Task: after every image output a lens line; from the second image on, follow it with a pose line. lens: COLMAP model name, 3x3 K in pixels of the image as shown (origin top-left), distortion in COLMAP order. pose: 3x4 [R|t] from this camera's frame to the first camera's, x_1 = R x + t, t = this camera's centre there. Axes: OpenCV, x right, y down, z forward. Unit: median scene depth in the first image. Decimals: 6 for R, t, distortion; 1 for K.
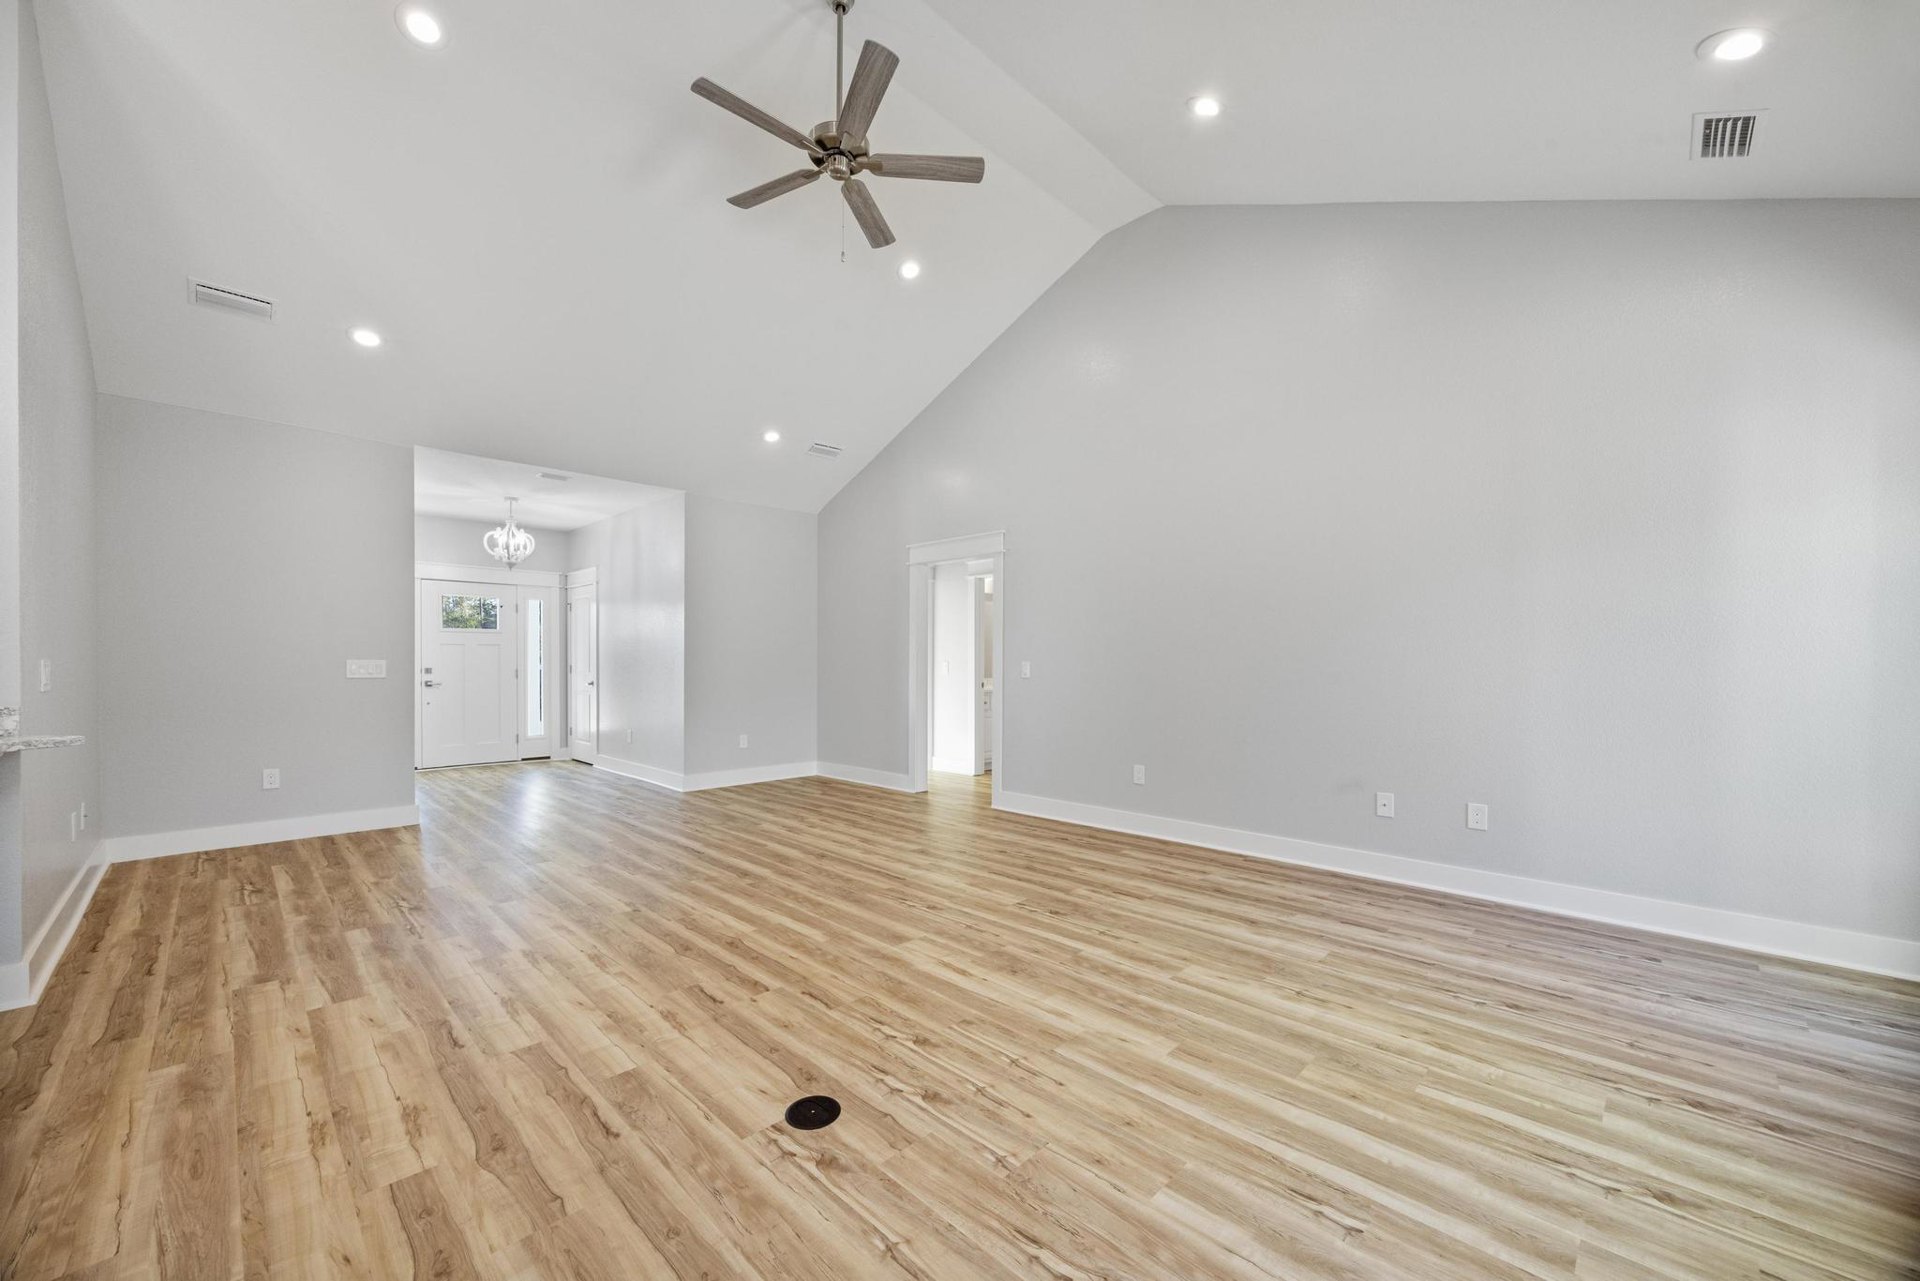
lens RADIAL K [[742.1, 0, 956.2], [0, 742.1, 668.8], [0, 0, 1]] dist [-0.005136, 0.000780]
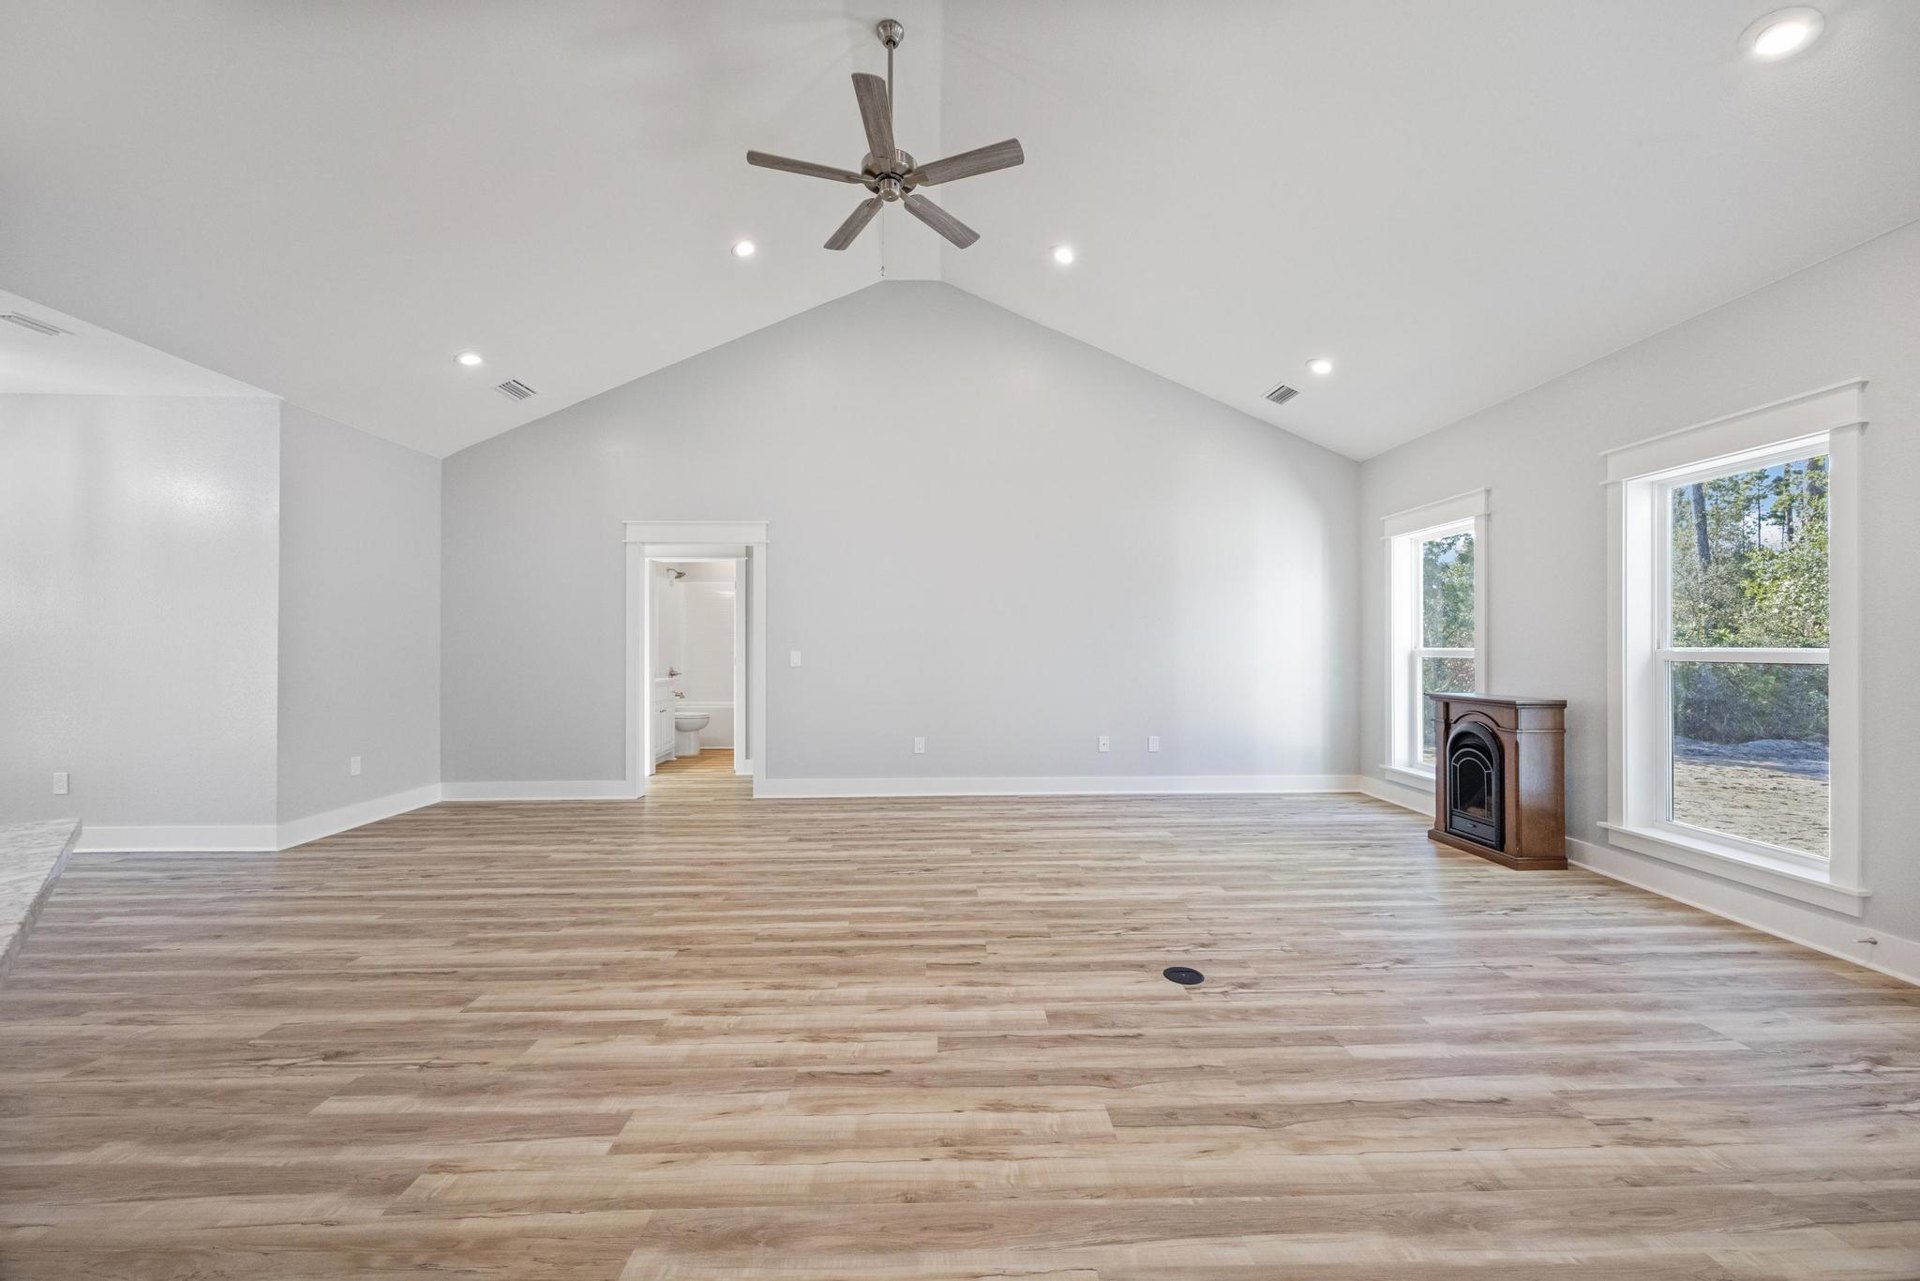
lens RADIAL K [[742.1, 0, 966.9], [0, 742.1, 646.7], [0, 0, 1]] dist [-0.005136, 0.000780]
pose [[0.681145, -0.000576, 0.732148, -0.946228], [0.010628, 0.999902, -0.009101, -0.006354], [-0.732071, 0.013980, 0.681084, 0.217381]]
